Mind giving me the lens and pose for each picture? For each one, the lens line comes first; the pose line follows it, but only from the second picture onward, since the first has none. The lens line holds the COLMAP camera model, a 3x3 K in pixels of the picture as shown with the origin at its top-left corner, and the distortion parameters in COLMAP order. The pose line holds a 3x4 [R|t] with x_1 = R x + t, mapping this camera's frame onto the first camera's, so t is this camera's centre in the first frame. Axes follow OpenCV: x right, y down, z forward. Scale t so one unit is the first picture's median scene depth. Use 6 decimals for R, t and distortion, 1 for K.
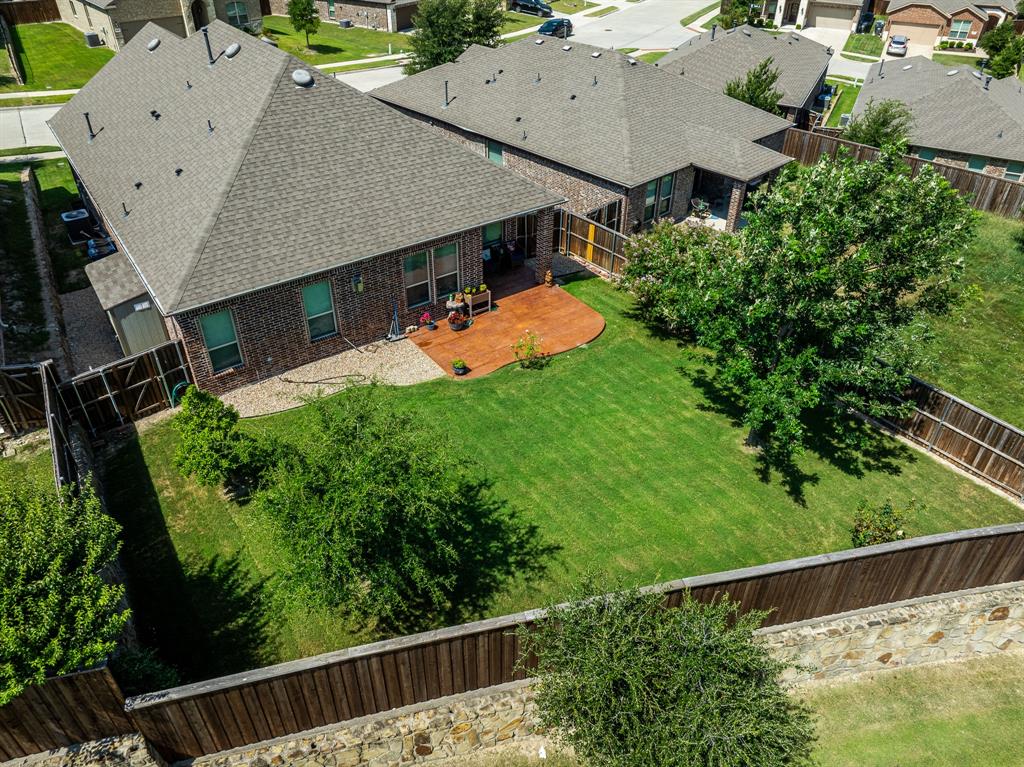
lens RADIAL K [[722.8, 0, 512.0], [0, 722.8, 383.5], [0, 0, 1]] dist [-0.037126, -0.000382]
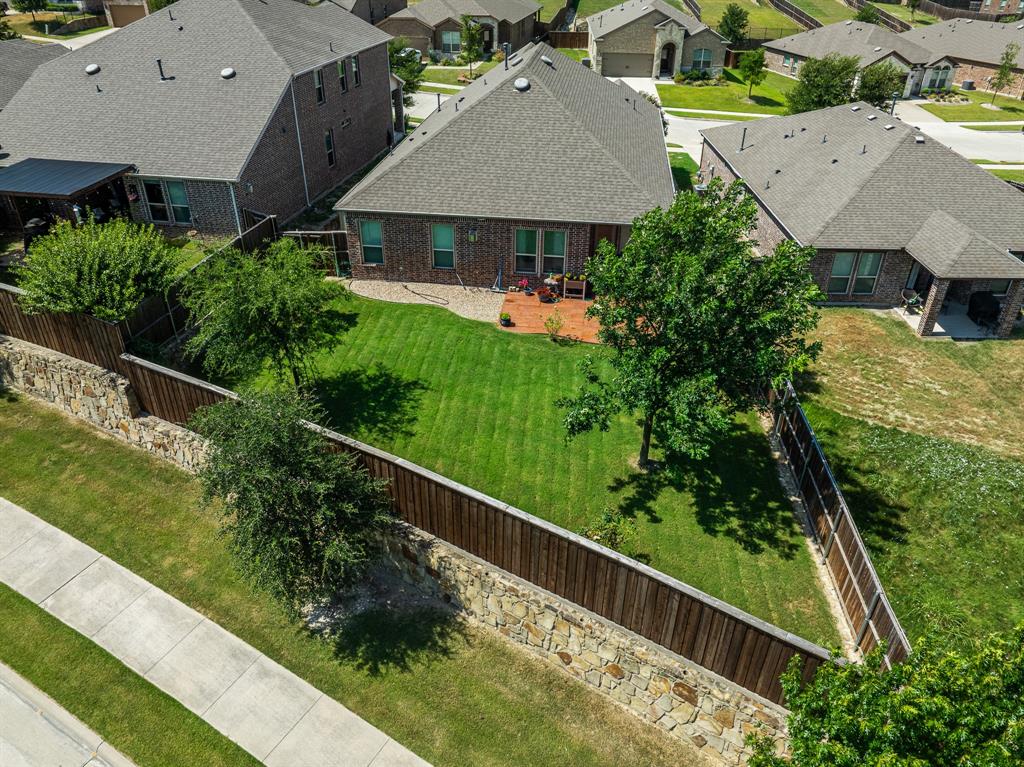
lens RADIAL K [[722.8, 0, 512.0], [0, 722.8, 383.5], [0, 0, 1]] dist [-0.037126, -0.000382]
pose [[0.727909, 0.365988, -0.579828, 0.662976], [-0.406449, 0.911359, 0.064998, -0.007922], [0.552220, 0.188358, 0.812142, 0.029033]]
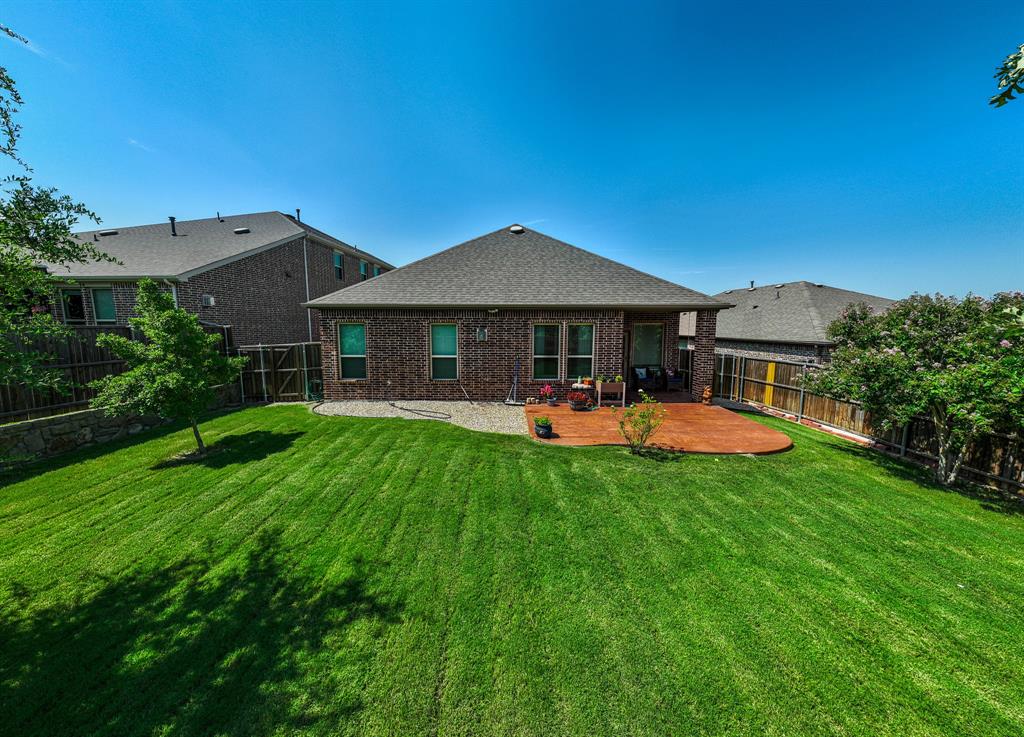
lens RADIAL K [[311.5, 0, 509.0], [0, 311.5, 360.1], [0, 0, 1]] dist [-0.006573, -0.000042]
pose [[0.810904, 0.062462, -0.581836, 0.084413], [-0.340691, 0.858794, -0.382625, 0.054212], [0.475778, 0.508498, 0.717680, 0.679899]]
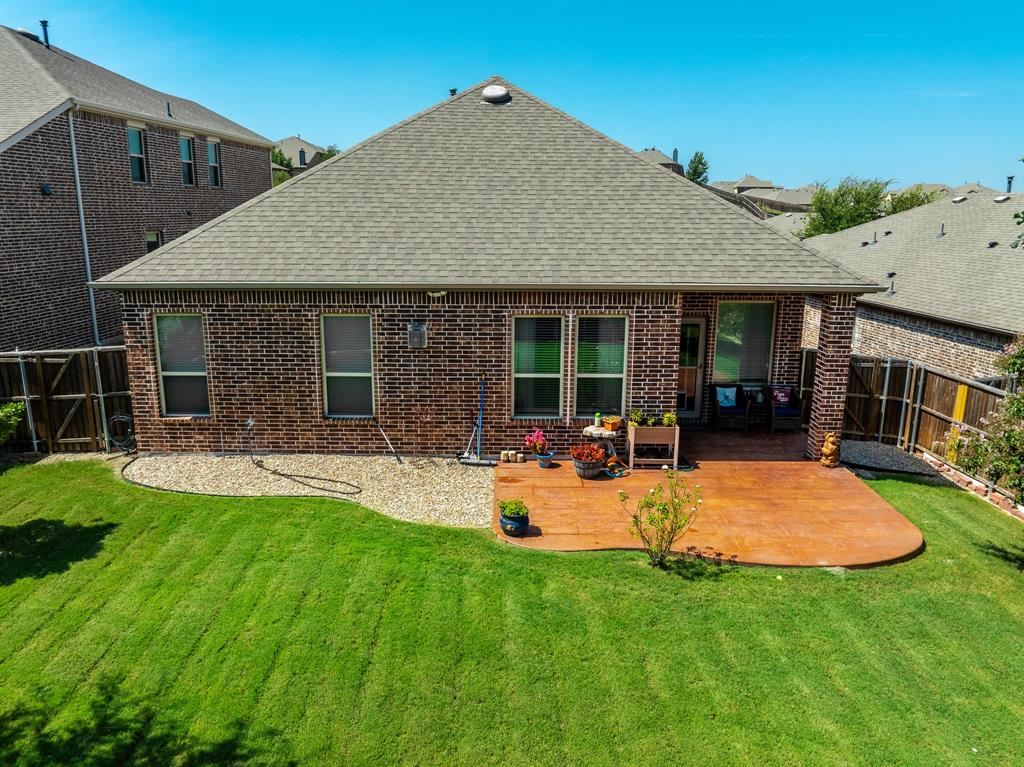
lens RADIAL K [[722.8, 0, 512.0], [0, 722.8, 383.5], [0, 0, 1]] dist [-0.037126, -0.000382]
pose [[0.809524, 0.132362, -0.571971, 0.172194], [-0.346304, 0.894367, -0.283162, 0.030443], [0.474072, 0.427302, 0.769849, 0.586163]]
